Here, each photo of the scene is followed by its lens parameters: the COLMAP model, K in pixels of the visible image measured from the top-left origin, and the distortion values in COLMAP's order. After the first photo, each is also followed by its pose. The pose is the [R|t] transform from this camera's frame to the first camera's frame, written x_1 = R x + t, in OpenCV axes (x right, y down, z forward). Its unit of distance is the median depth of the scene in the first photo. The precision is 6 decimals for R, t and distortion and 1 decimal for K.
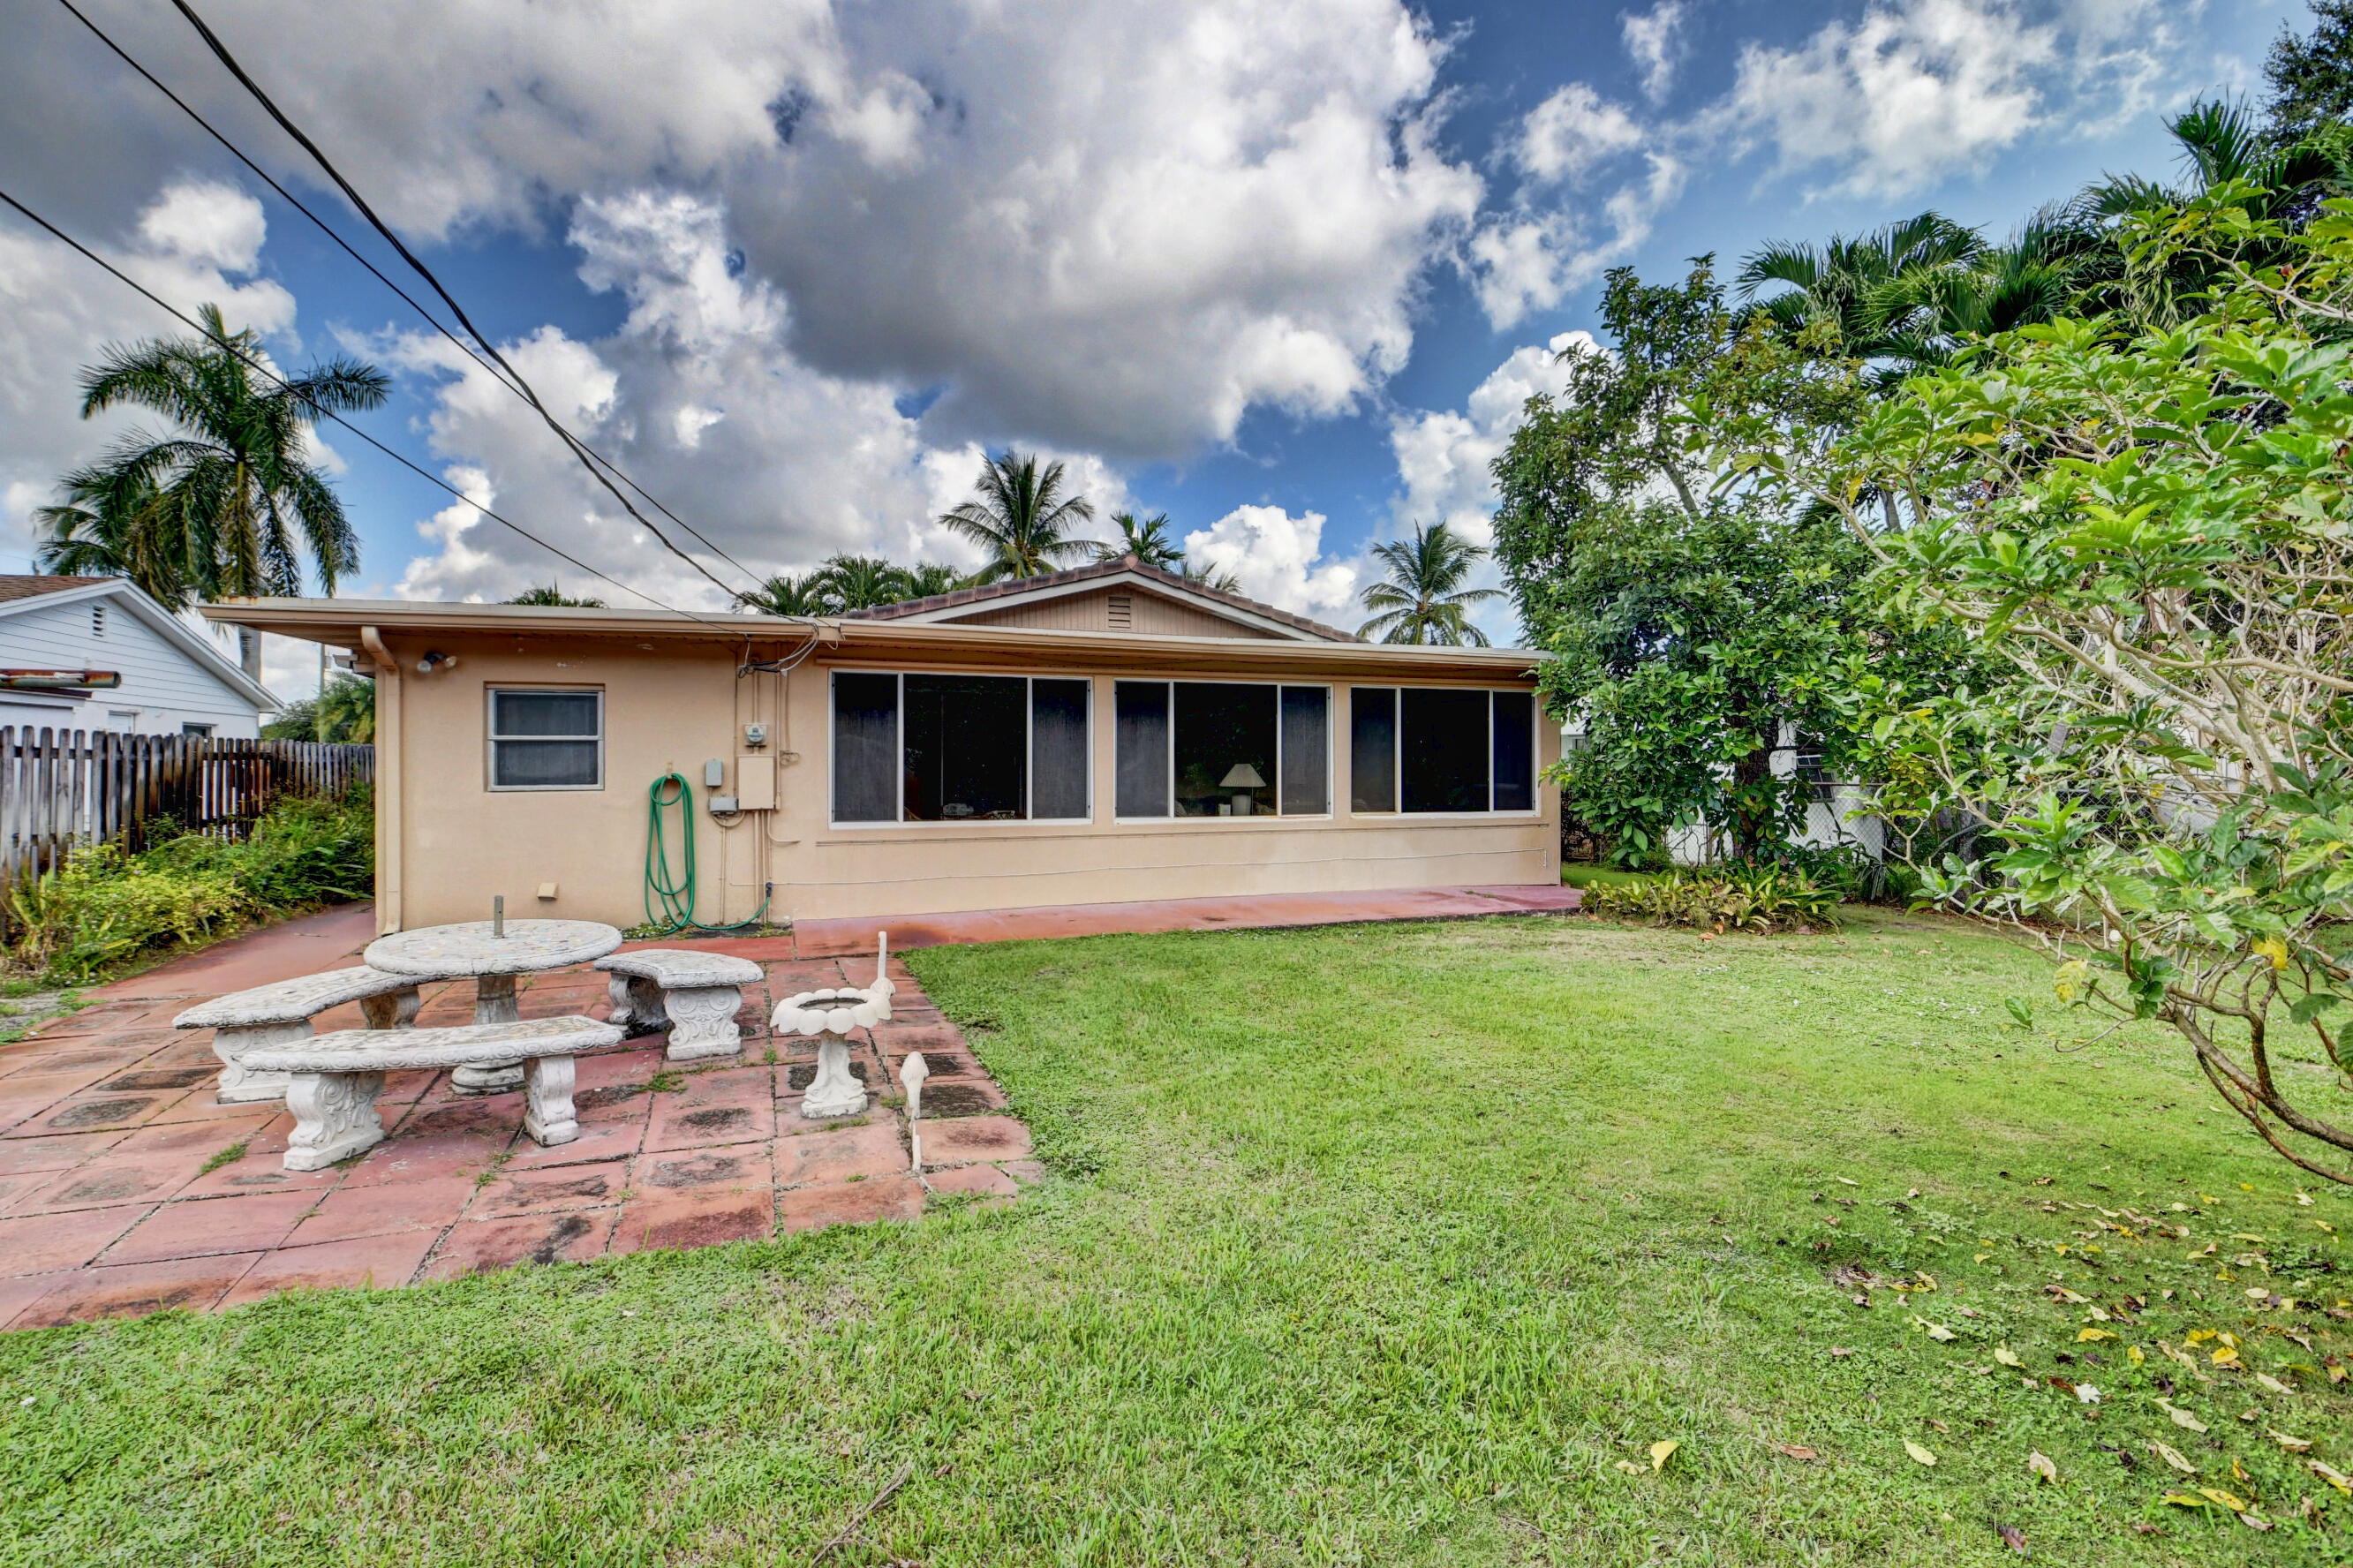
lens RADIAL K [[1083.1, 0, 1181.8], [0, 1083.1, 756.0], [0, 0, 1]] dist [-0.001723, -0.000468]
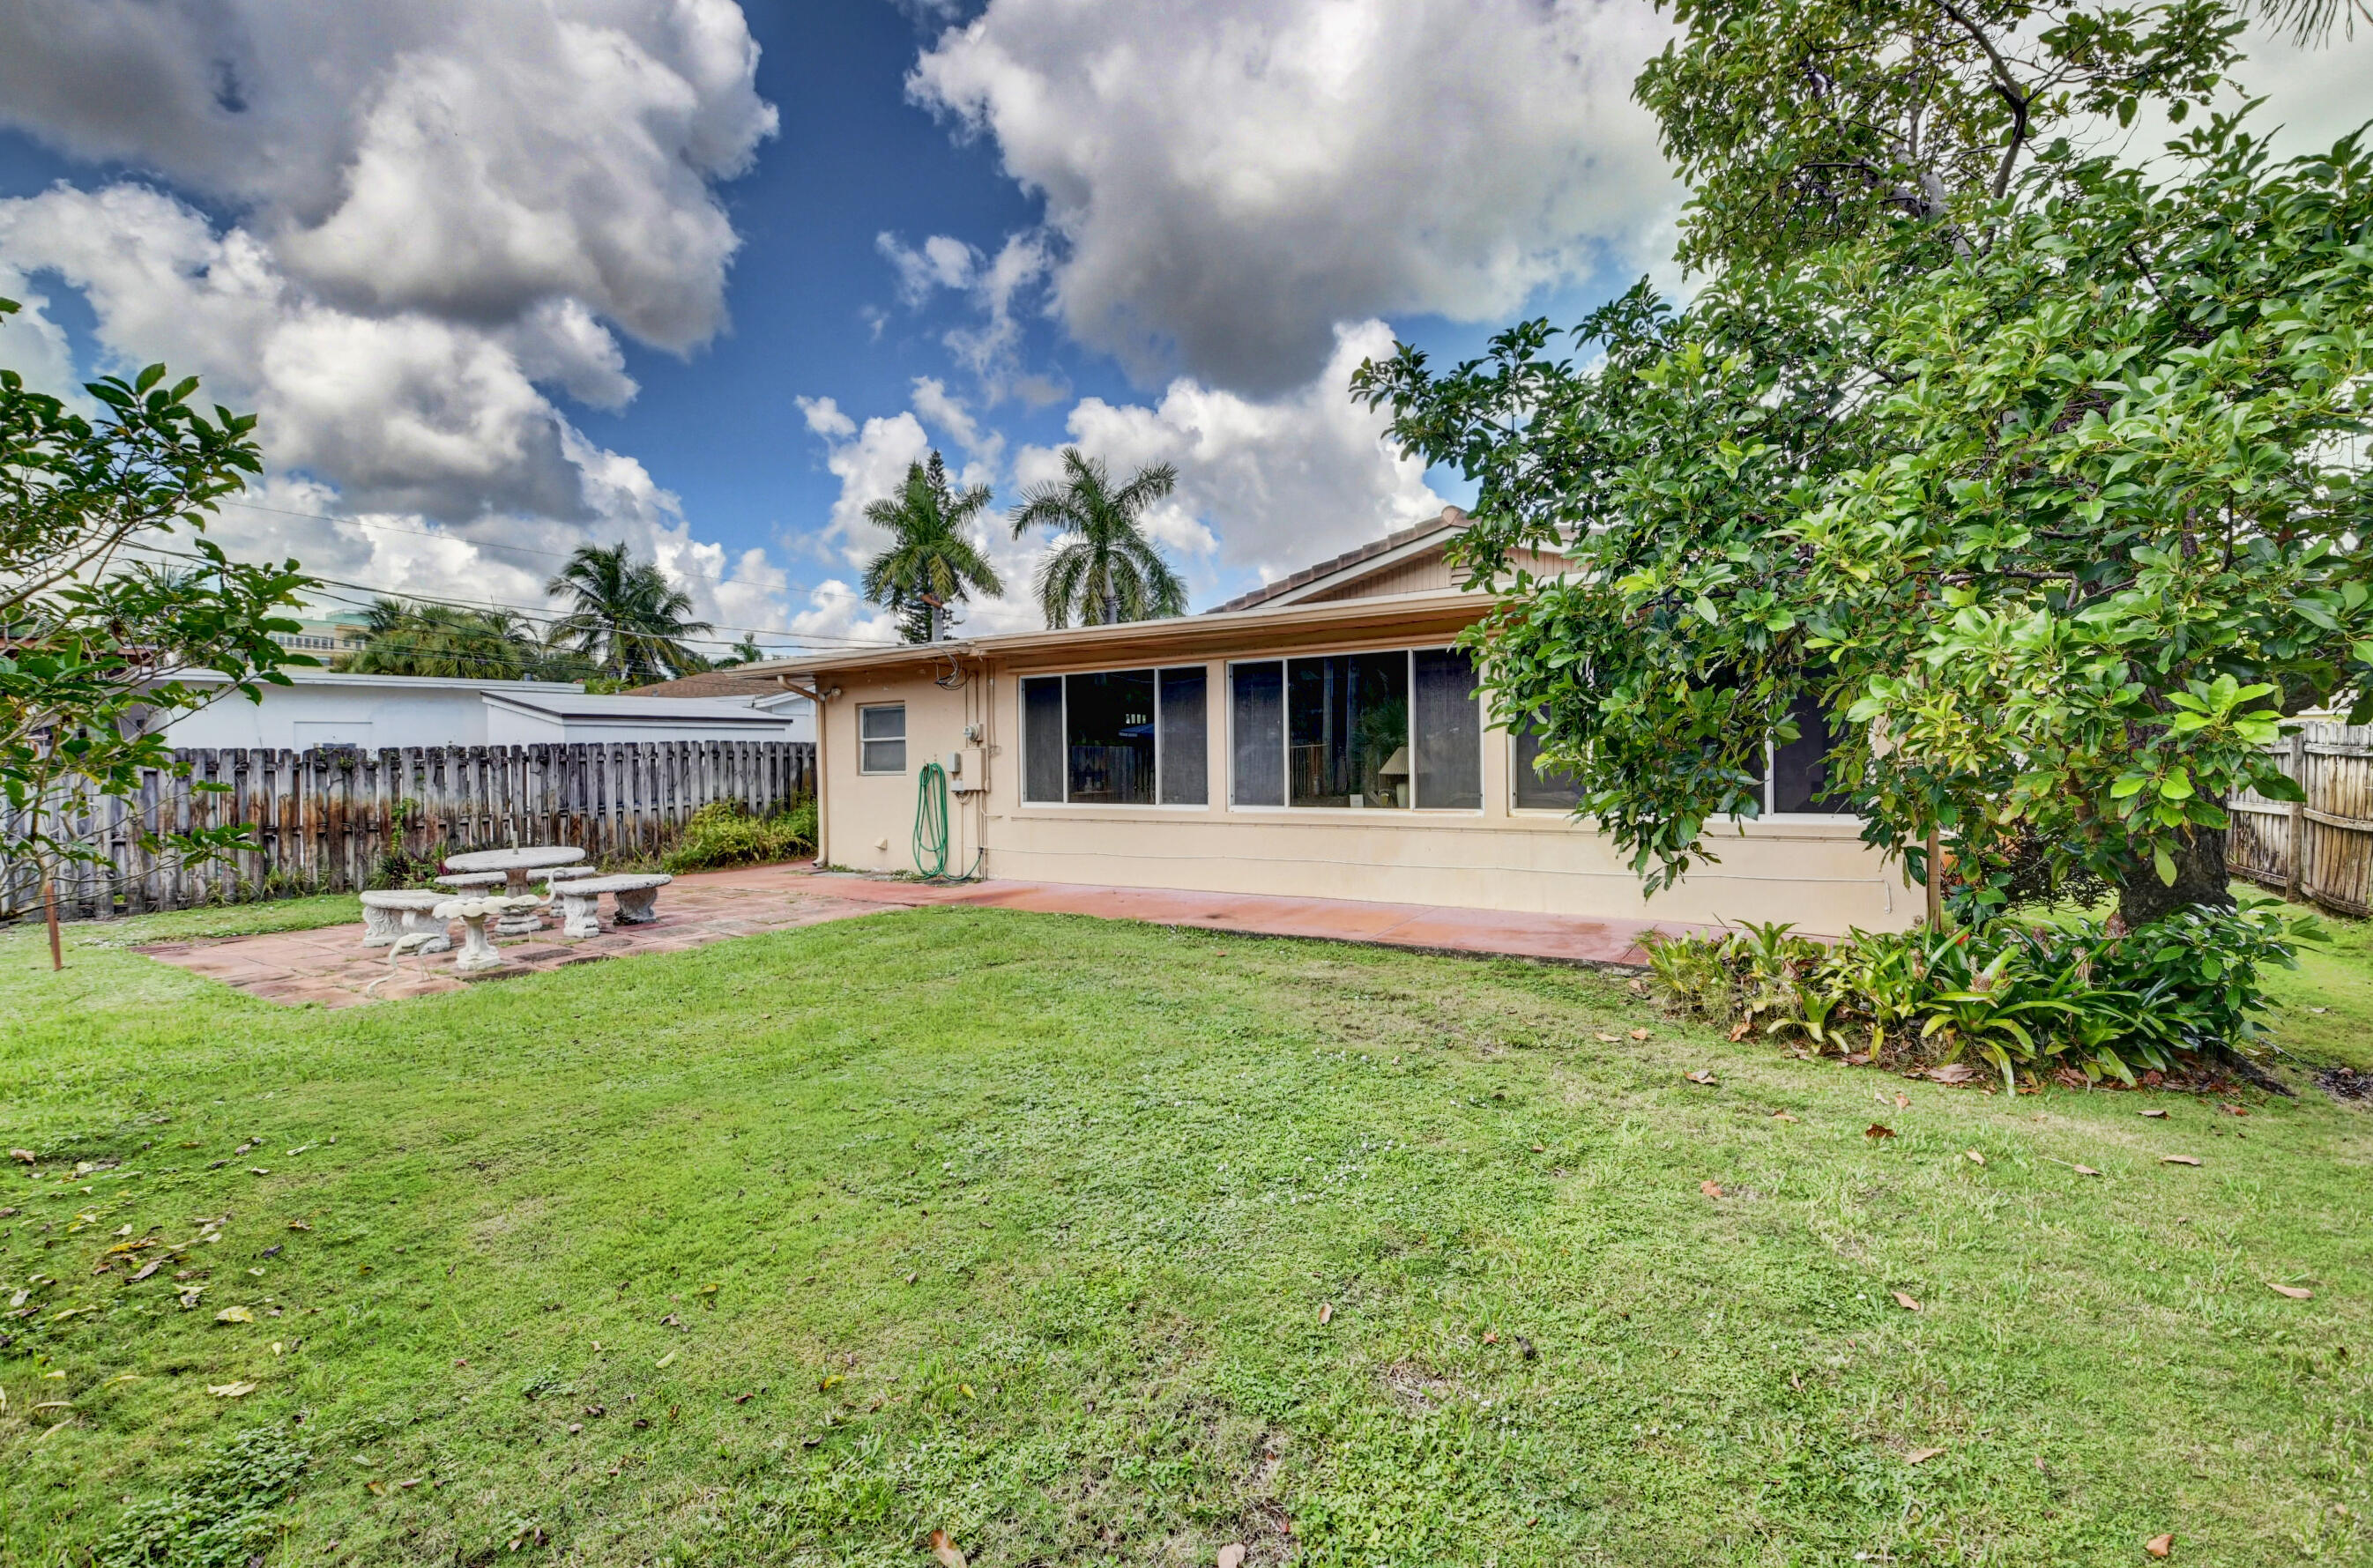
lens RADIAL K [[1092.5, 0, 1169.8], [0, 1092.5, 769.0], [0, 0, 1]] dist [0.002022, -0.018619]
pose [[0.573498, -0.000312, -0.819207, 0.712370], [0.020618, 0.999689, 0.014053, 0.009875], [0.818947, -0.024950, 0.573326, 0.399553]]
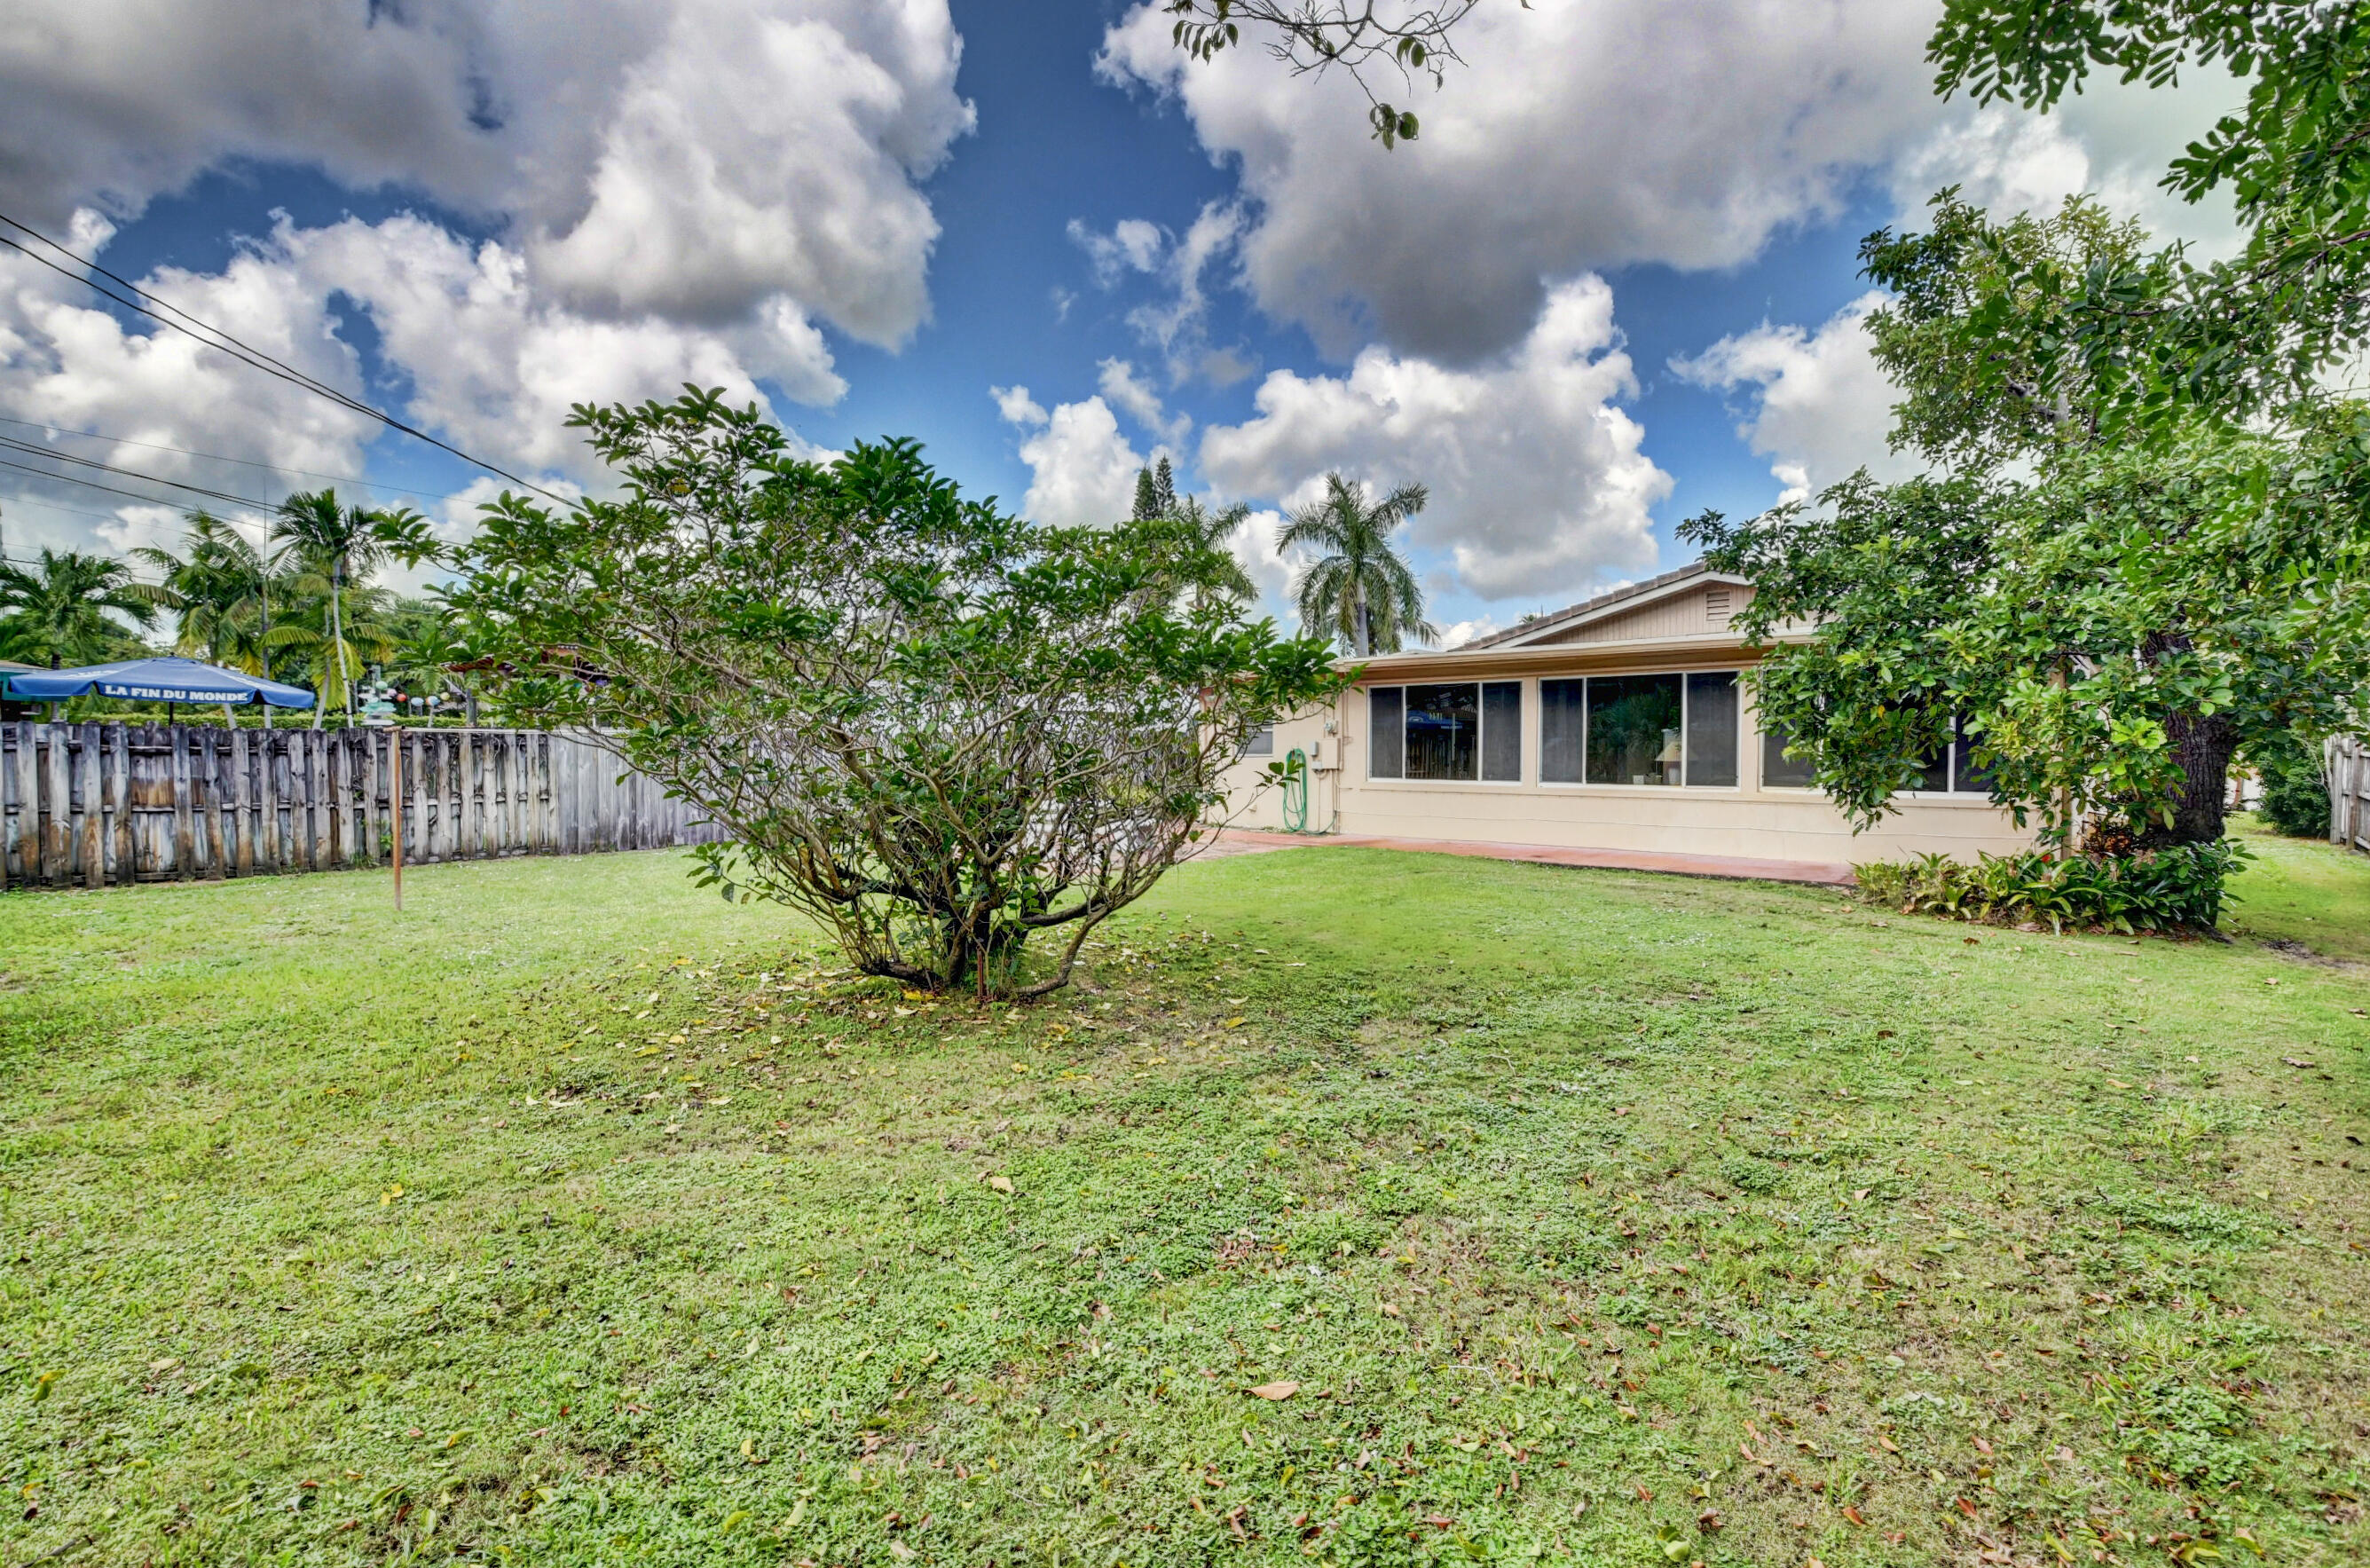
lens RADIAL K [[1103.6, 0, 1185.0], [0, 1103.6, 784.0], [0, 0, 1]] dist [0.026361, -0.039066]
pose [[0.443553, 0.030149, -0.895741, 0.980339], [0.007570, 0.999272, 0.037383, 0.004996], [0.896216, -0.023362, 0.443002, -0.001350]]
